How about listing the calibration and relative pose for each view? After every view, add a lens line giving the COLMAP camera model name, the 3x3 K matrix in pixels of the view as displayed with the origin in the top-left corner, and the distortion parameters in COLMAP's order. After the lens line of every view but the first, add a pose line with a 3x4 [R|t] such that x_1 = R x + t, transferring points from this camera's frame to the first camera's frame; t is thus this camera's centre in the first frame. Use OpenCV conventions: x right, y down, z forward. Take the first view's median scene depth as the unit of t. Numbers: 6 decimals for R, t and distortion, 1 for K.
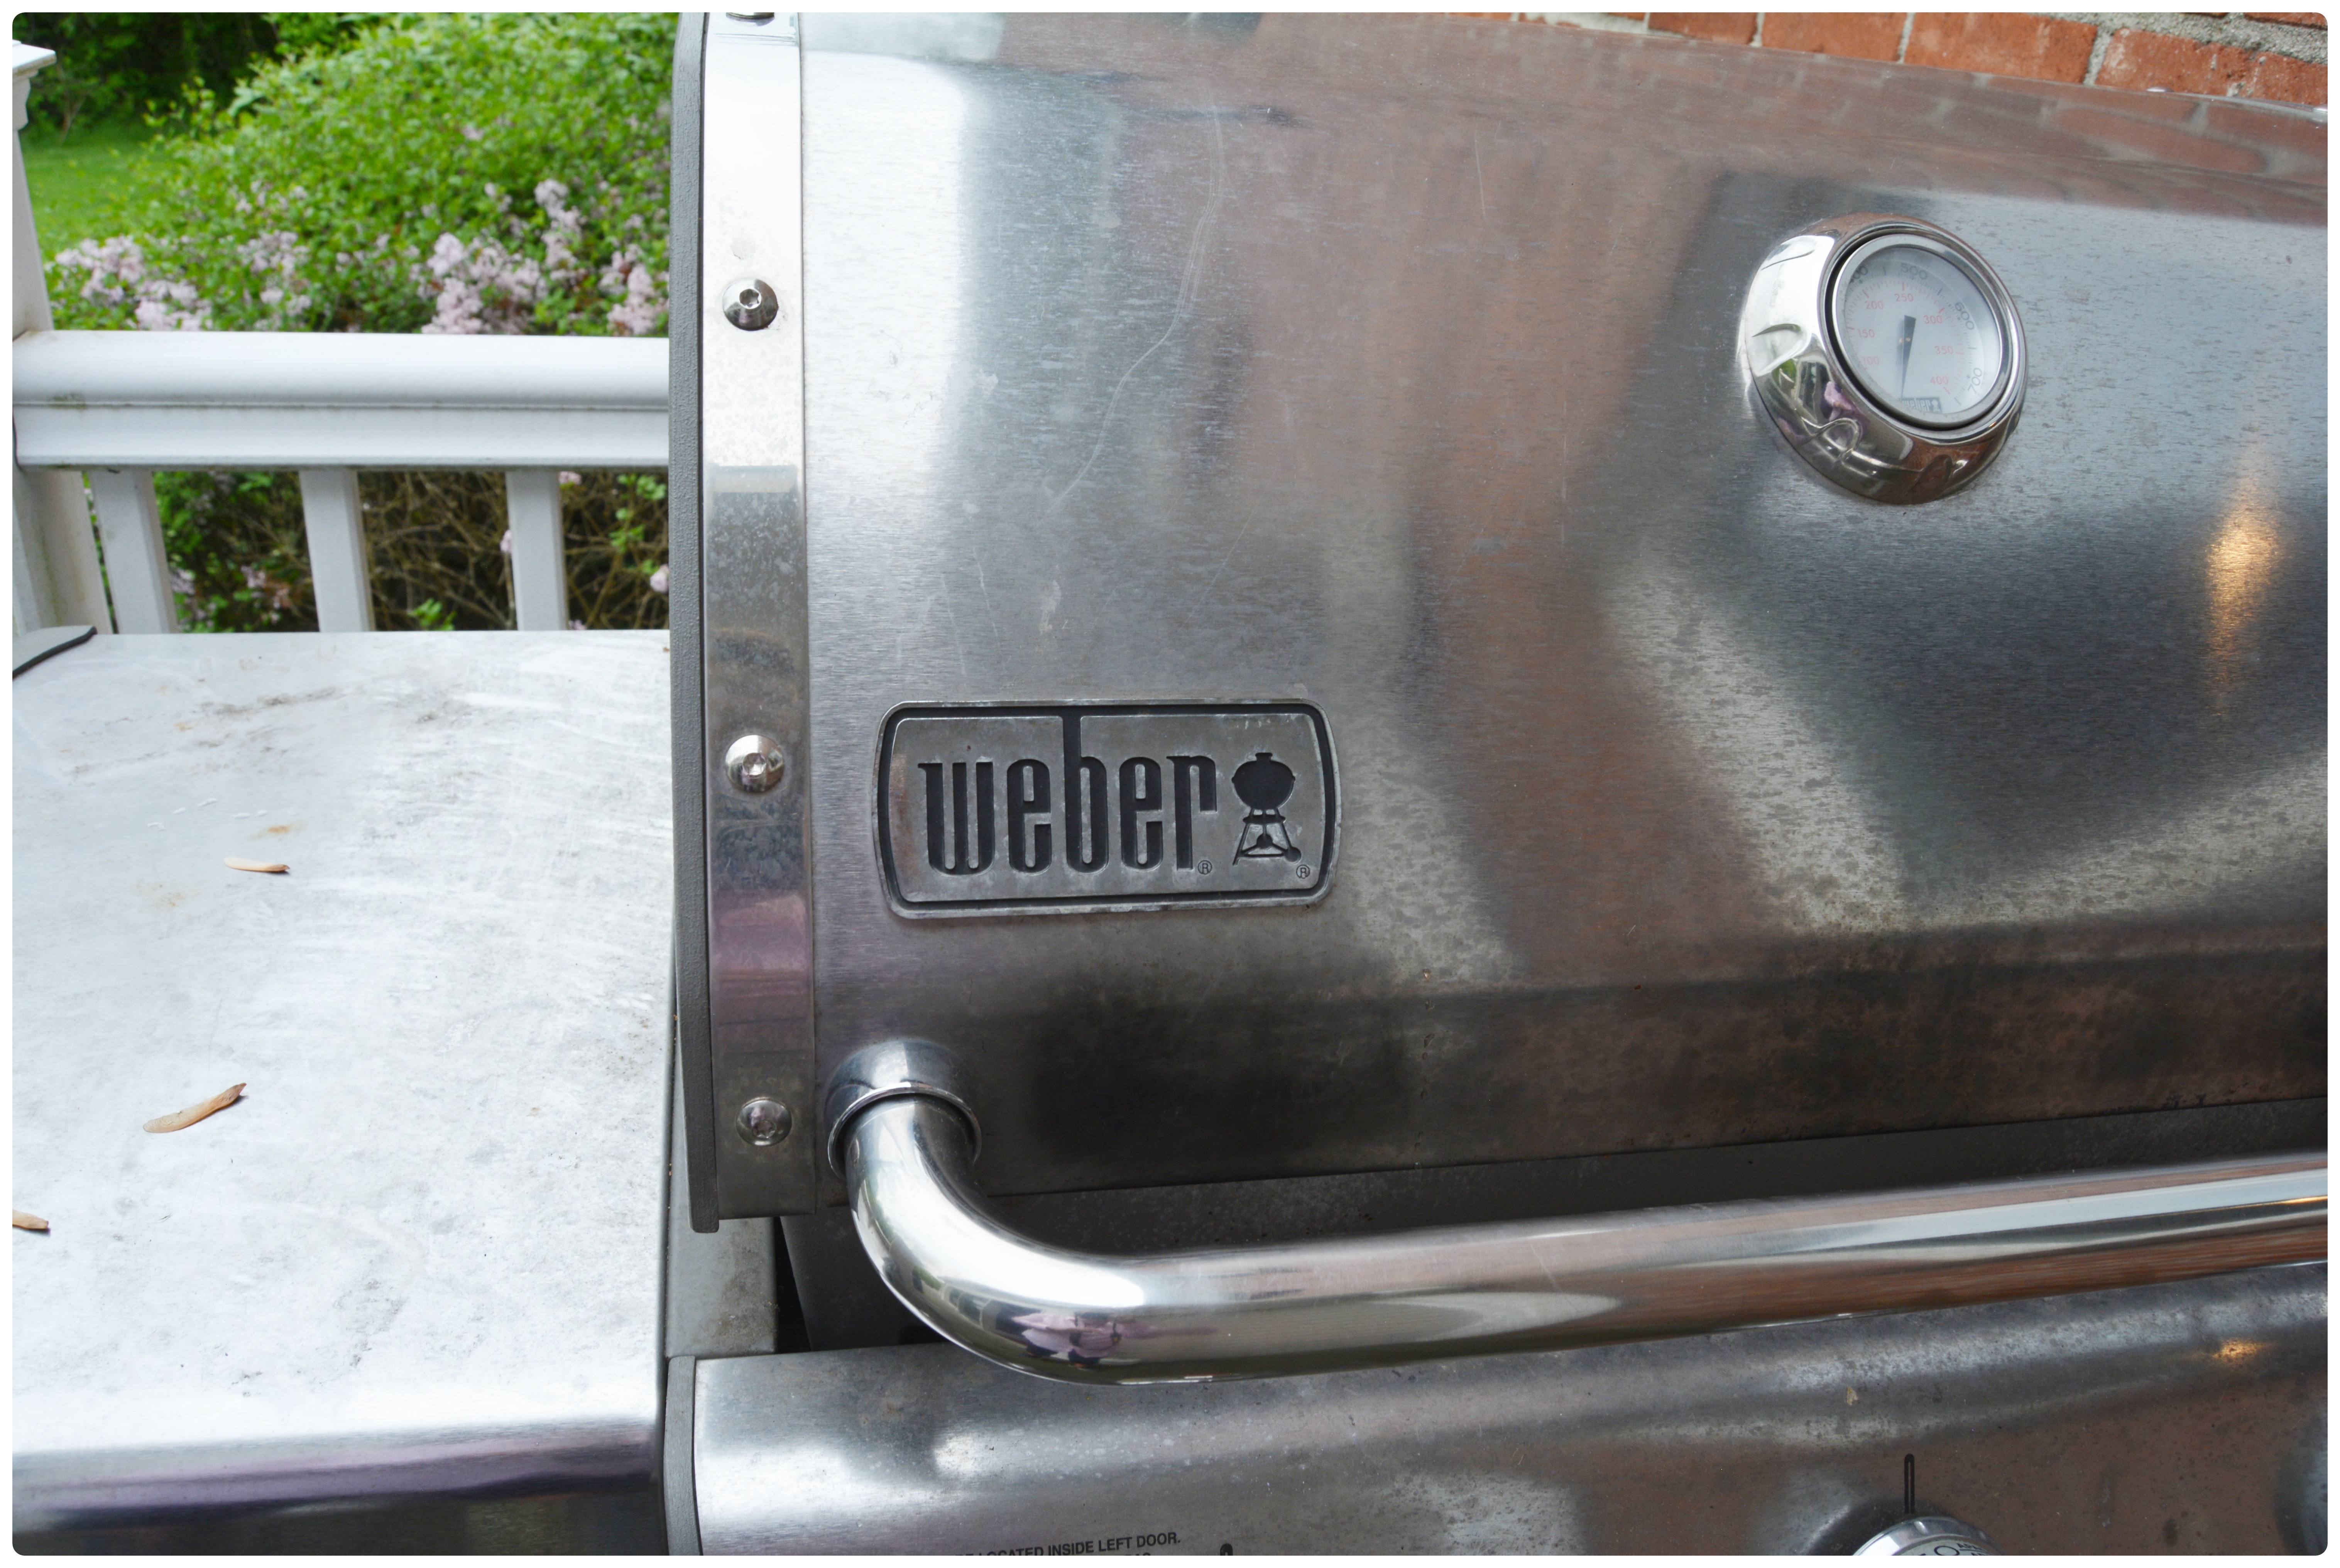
lens RADIAL K [[1791.0, 0, 1156.0], [0, 1791.0, 788.7], [0, 0, 1]] dist [-0.107088, 0.048018]
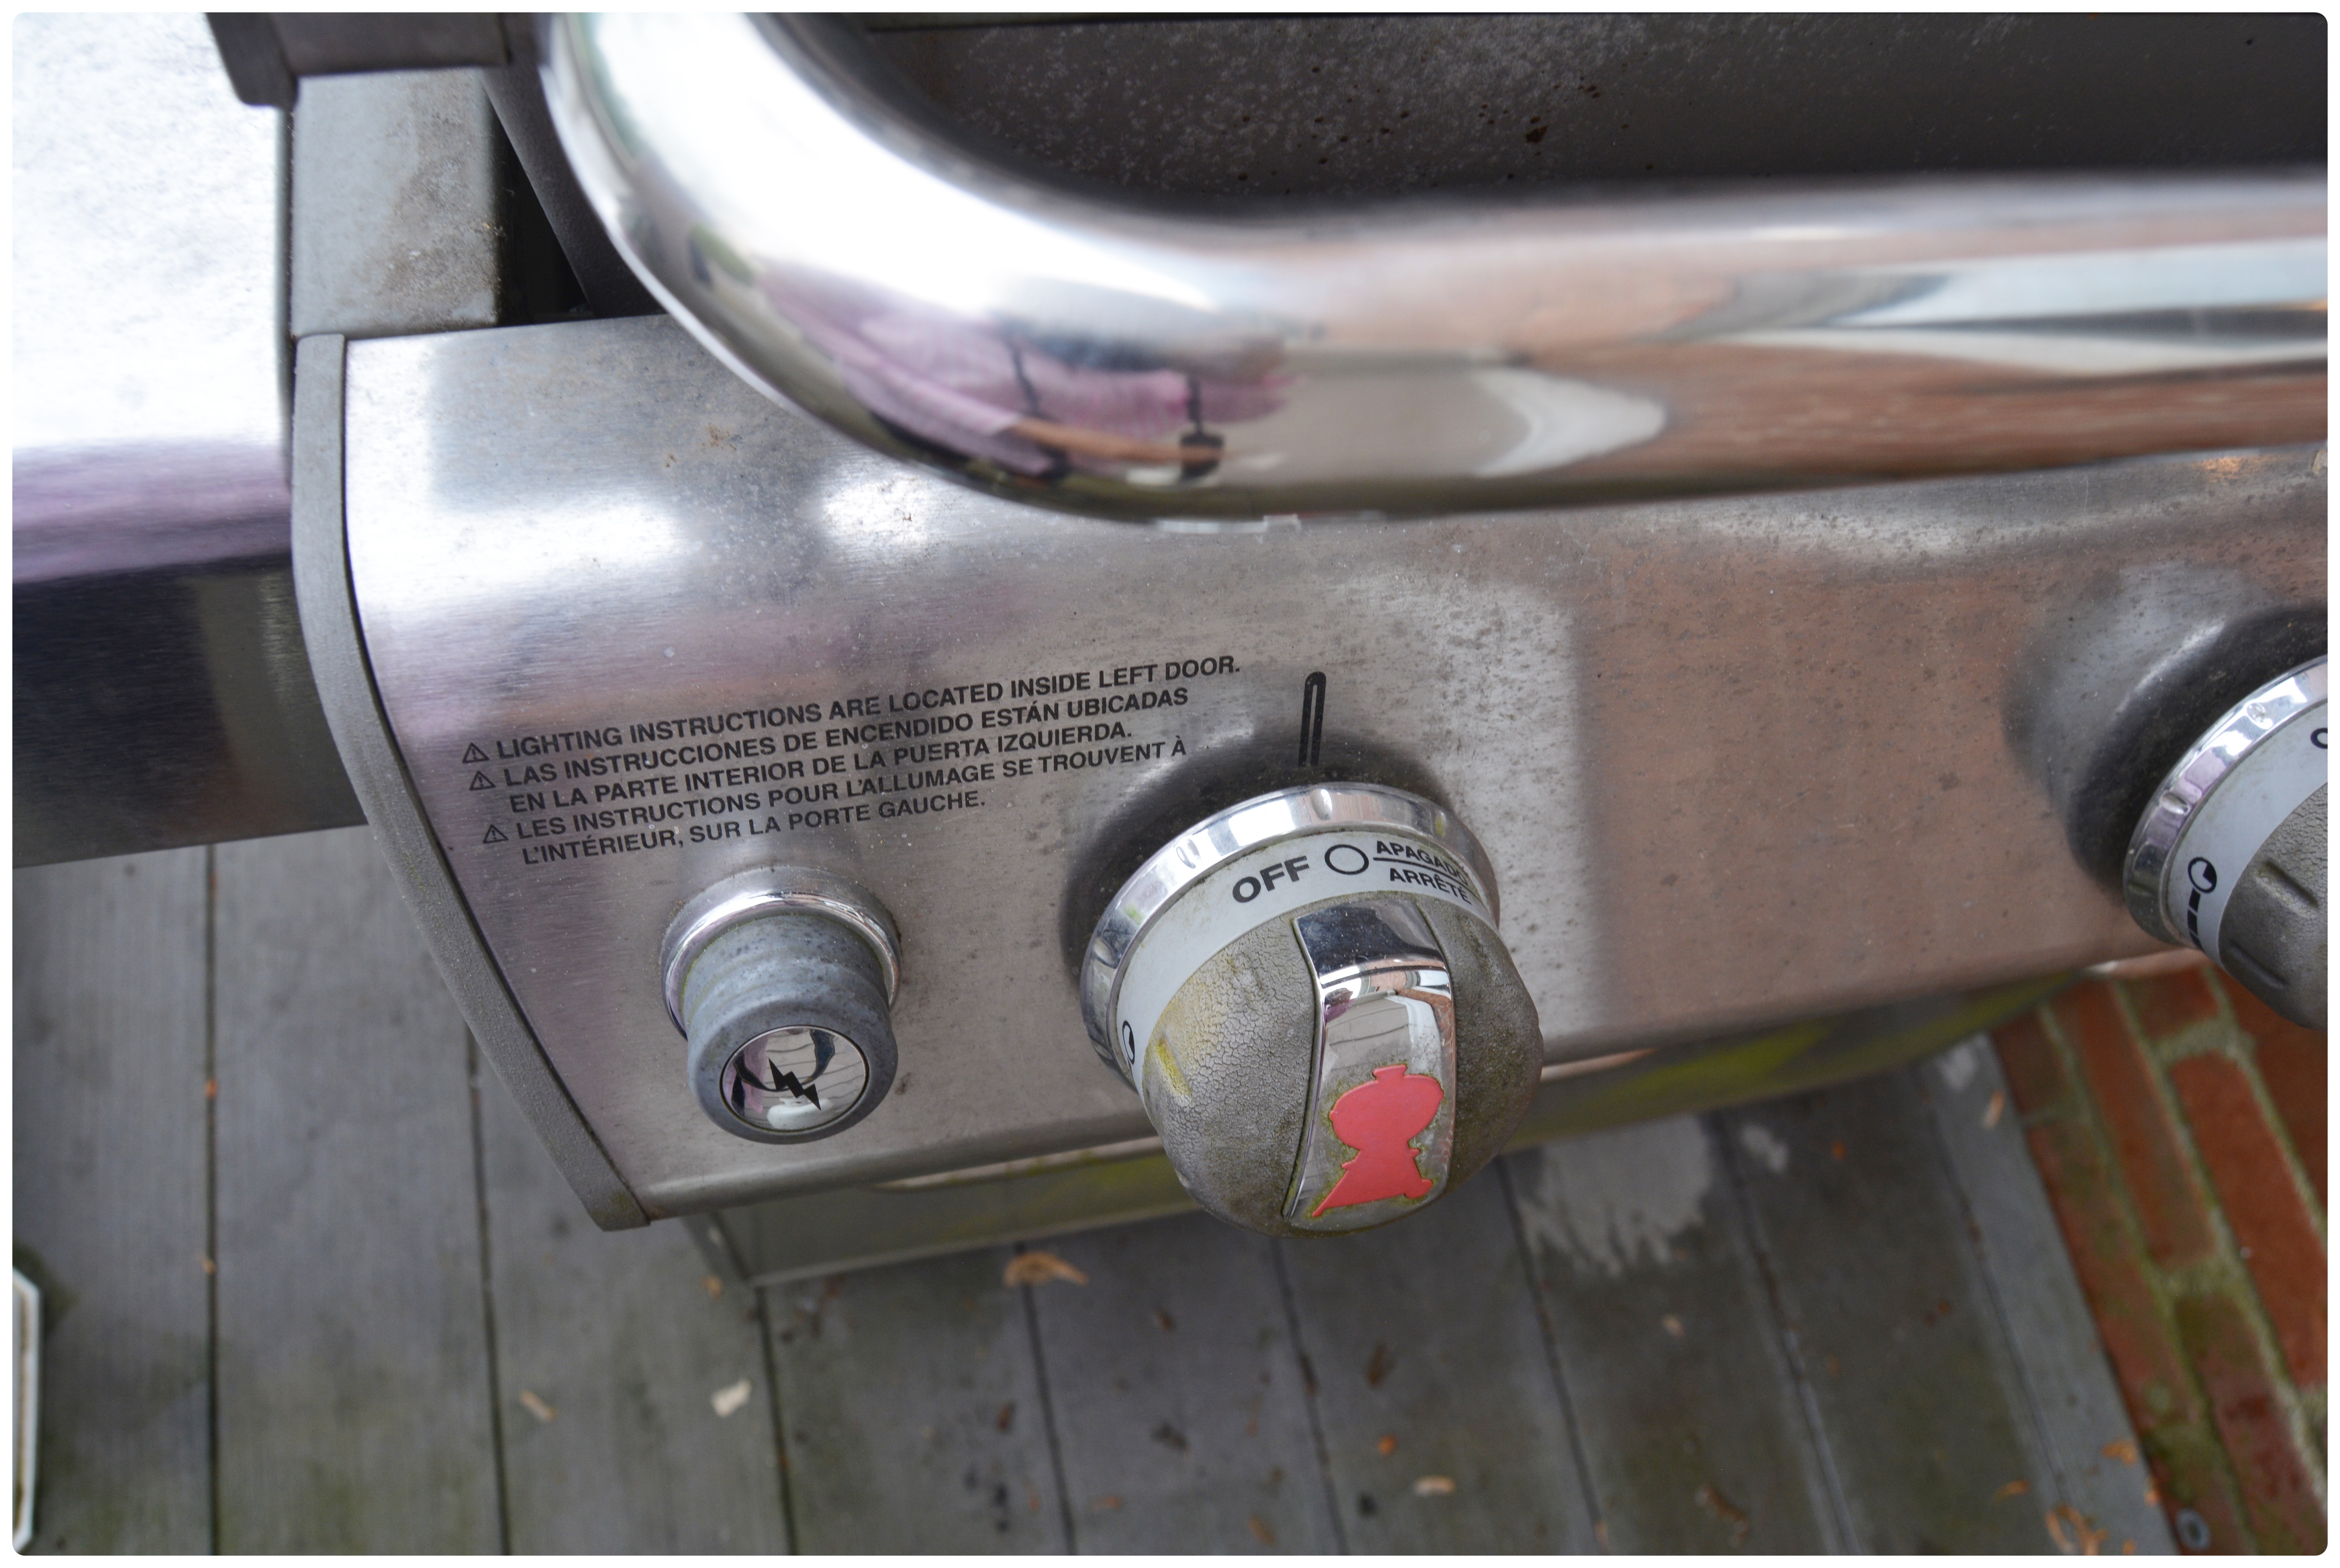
lens RADIAL K [[1767.5, 0, 1151.2], [0, 1767.5, 777.1], [0, 0, 1]] dist [-0.110820, 0.047575]
pose [[0.998484, 0.022571, 0.050208, -0.040201], [-0.048393, 0.794645, 0.605142, 0.098841], [-0.026239, -0.606654, 0.794533, 0.479511]]
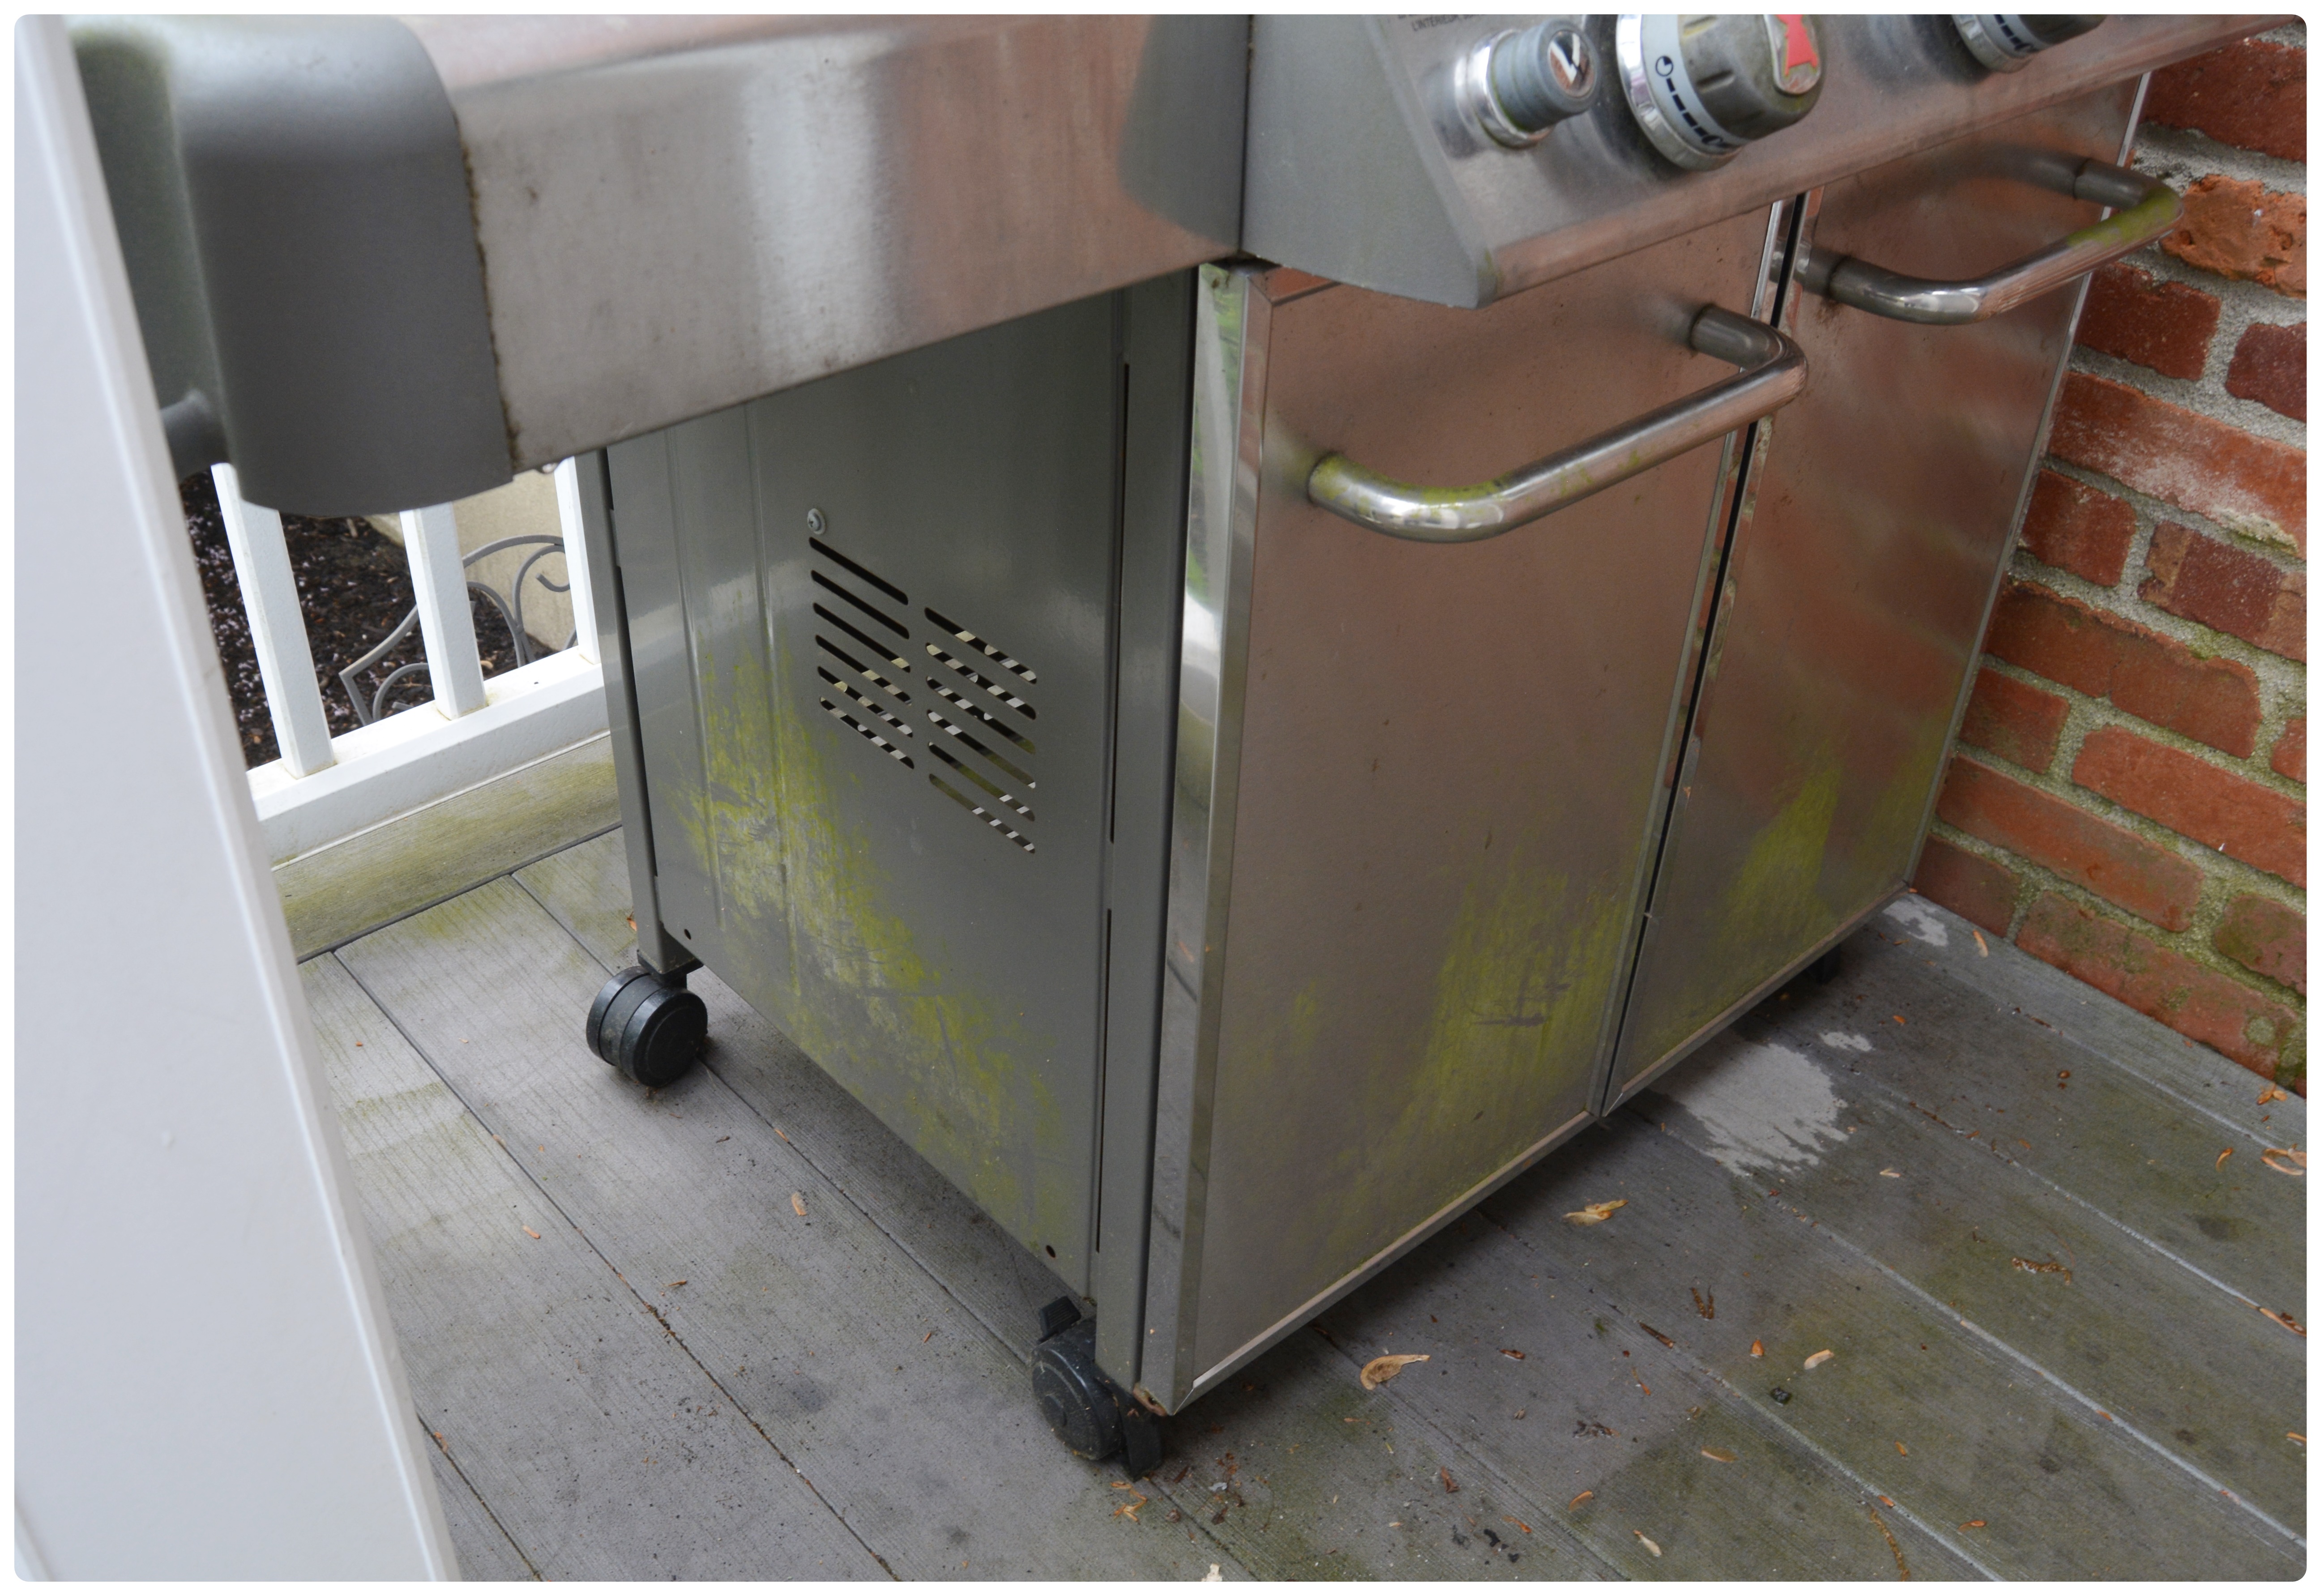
lens RADIAL K [[2099.2, 0, 980.6], [0, 2099.2, 882.2], [0, 0, 1]] dist [-0.087017, 0.025665]
pose [[0.882442, -0.349700, 0.314651, -1.028281], [0.292201, 0.931656, 0.215954, 0.576711], [-0.368665, -0.098626, 0.924315, -0.269667]]
